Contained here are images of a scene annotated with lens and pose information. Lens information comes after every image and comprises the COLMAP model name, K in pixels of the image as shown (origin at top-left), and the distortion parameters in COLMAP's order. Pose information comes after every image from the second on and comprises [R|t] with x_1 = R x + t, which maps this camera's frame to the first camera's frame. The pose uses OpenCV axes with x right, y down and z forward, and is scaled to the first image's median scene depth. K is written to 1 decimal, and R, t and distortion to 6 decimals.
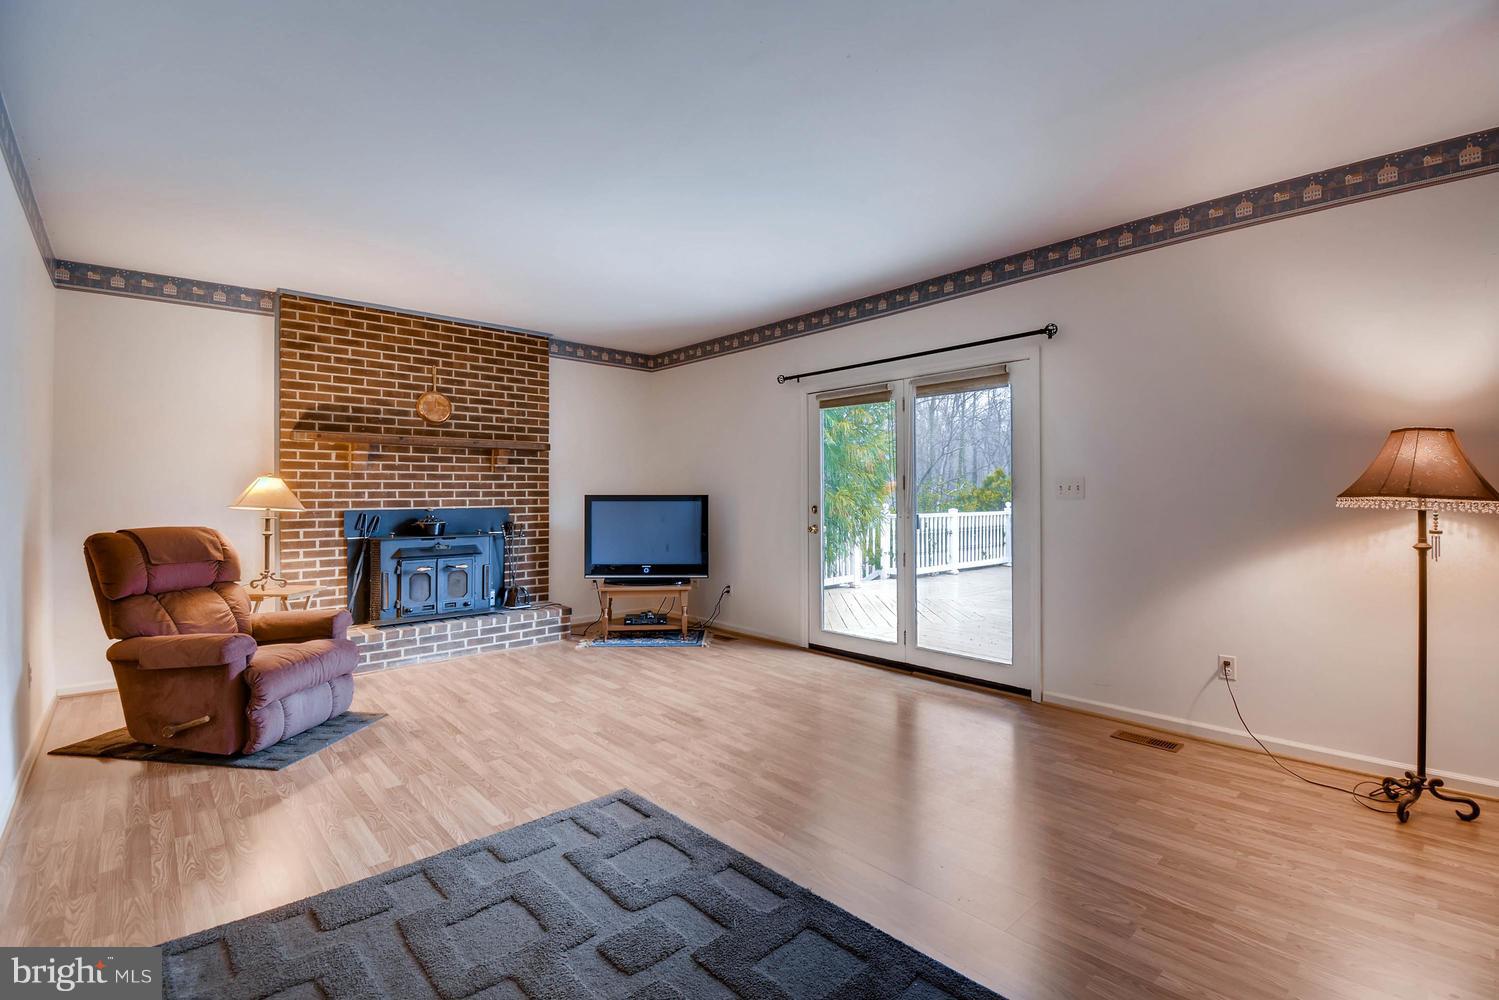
lens RADIAL K [[679.3, 0, 761.1], [0, 679.3, 493.9], [0, 0, 1]] dist [-0.006187, -0.003922]
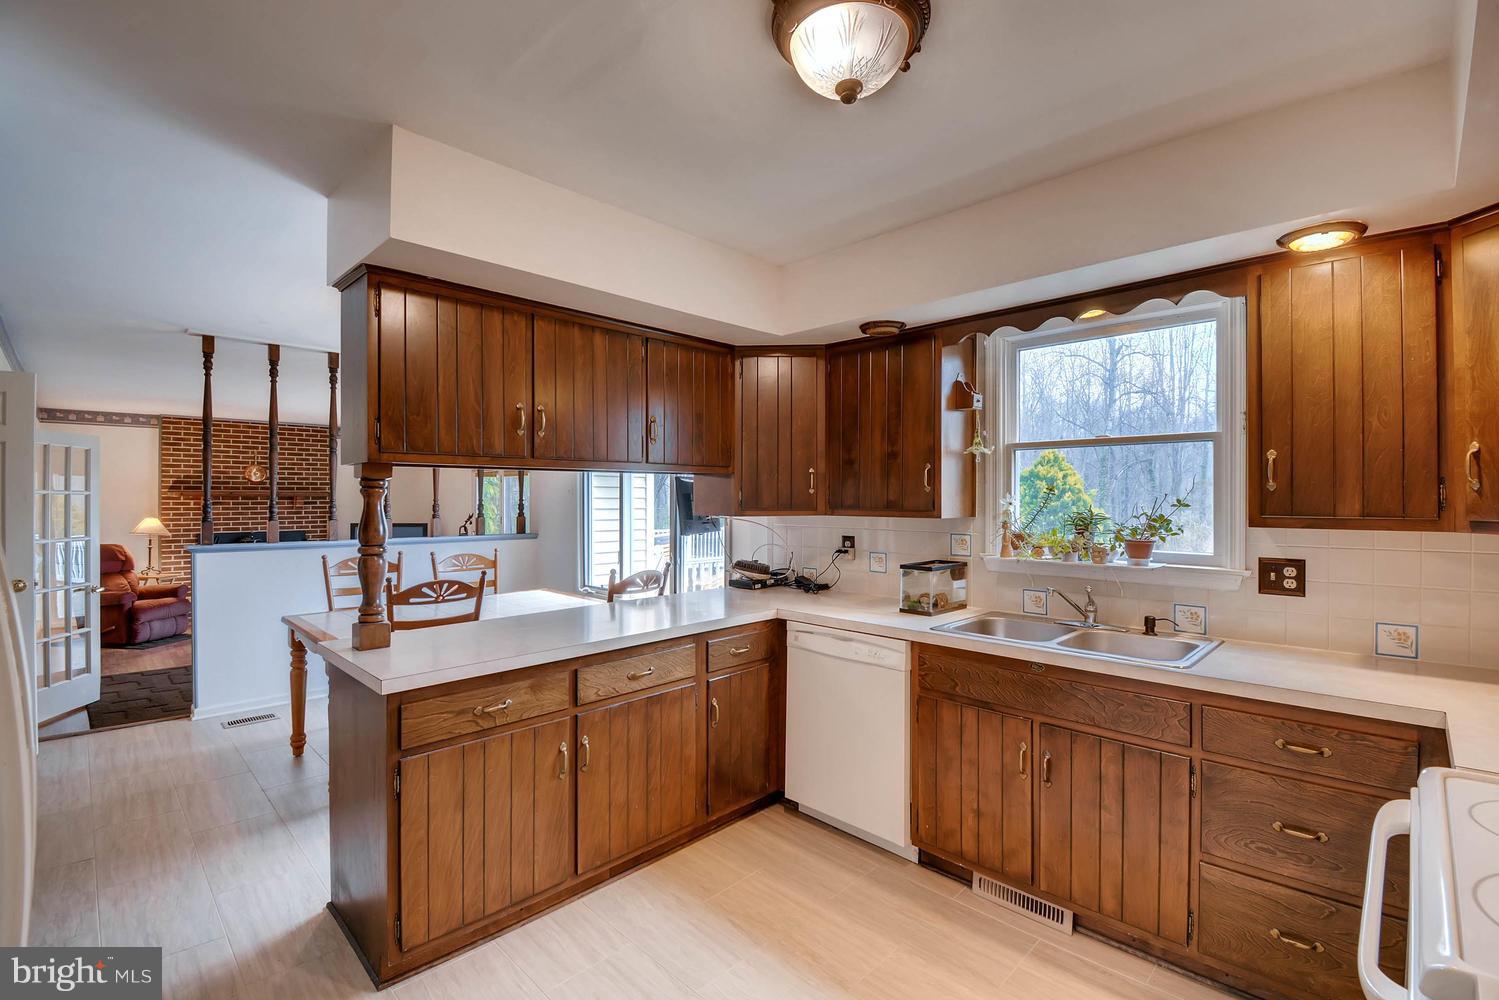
lens RADIAL K [[679.3, 0, 731.3], [0, 679.3, 499.5], [0, 0, 1]] dist [-0.006187, -0.003922]
pose [[0.999581, 0.007802, 0.027880, 0.766070], [-0.007808, 0.999970, 0.000096, -0.078036], [-0.027879, -0.000314, 0.999611, -0.854815]]
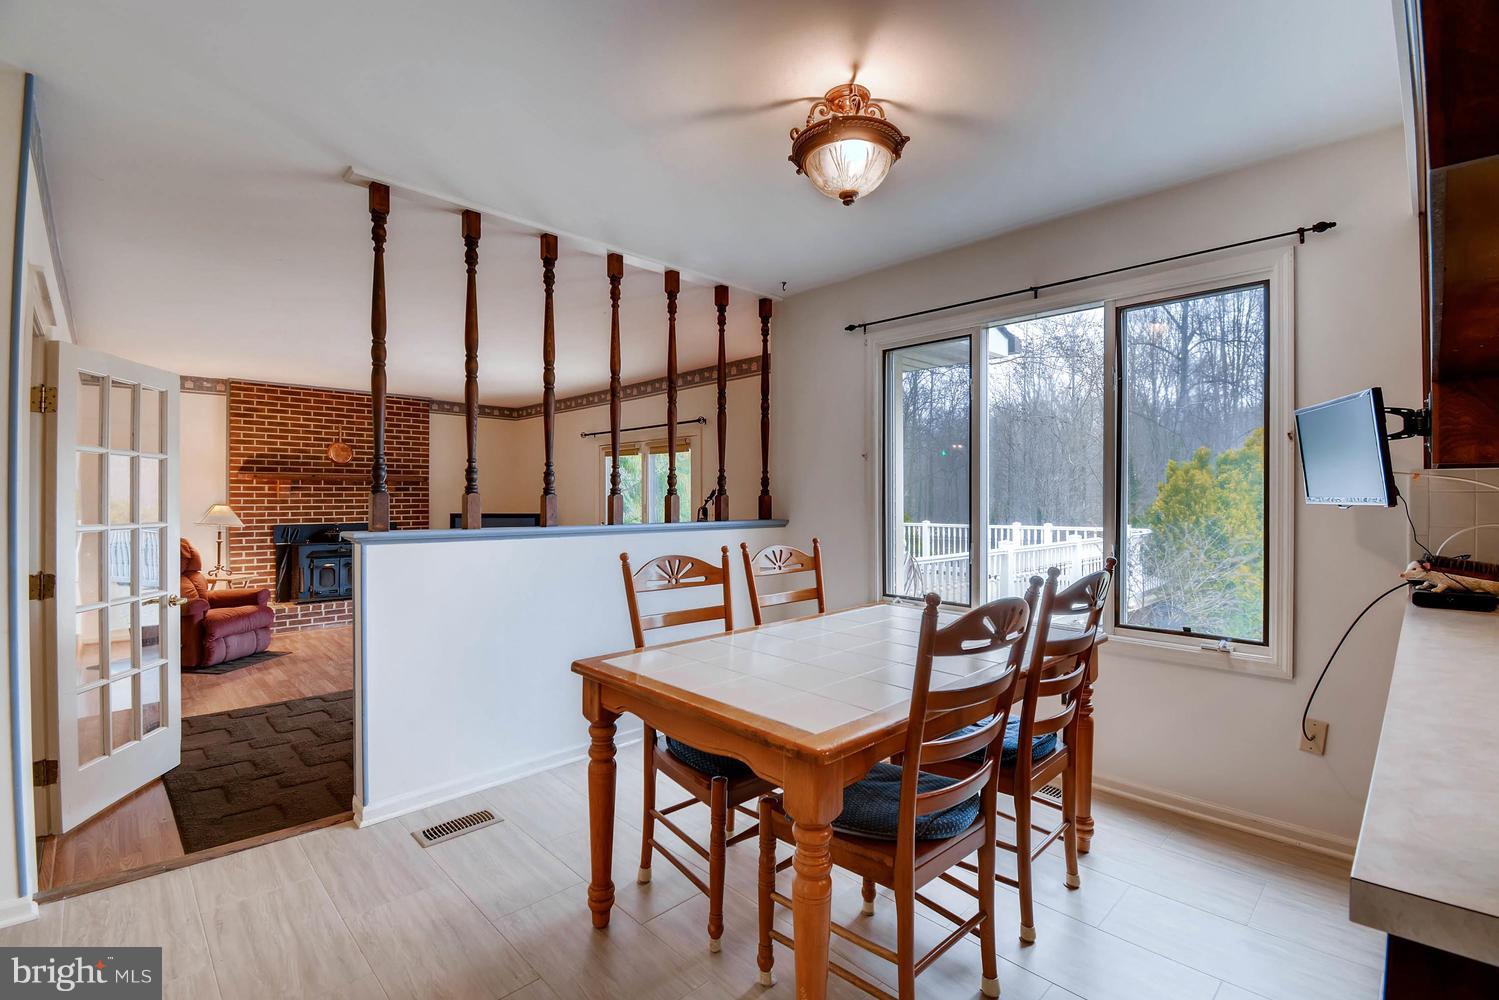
lens RADIAL K [[679.3, 0, 755.4], [0, 679.3, 497.8], [0, 0, 1]] dist [-0.006187, -0.003922]
pose [[0.999720, 0.006411, 0.022795, 0.405892], [-0.006429, 0.999979, 0.000723, -0.043280], [-0.022790, -0.000869, 0.999740, -0.506565]]
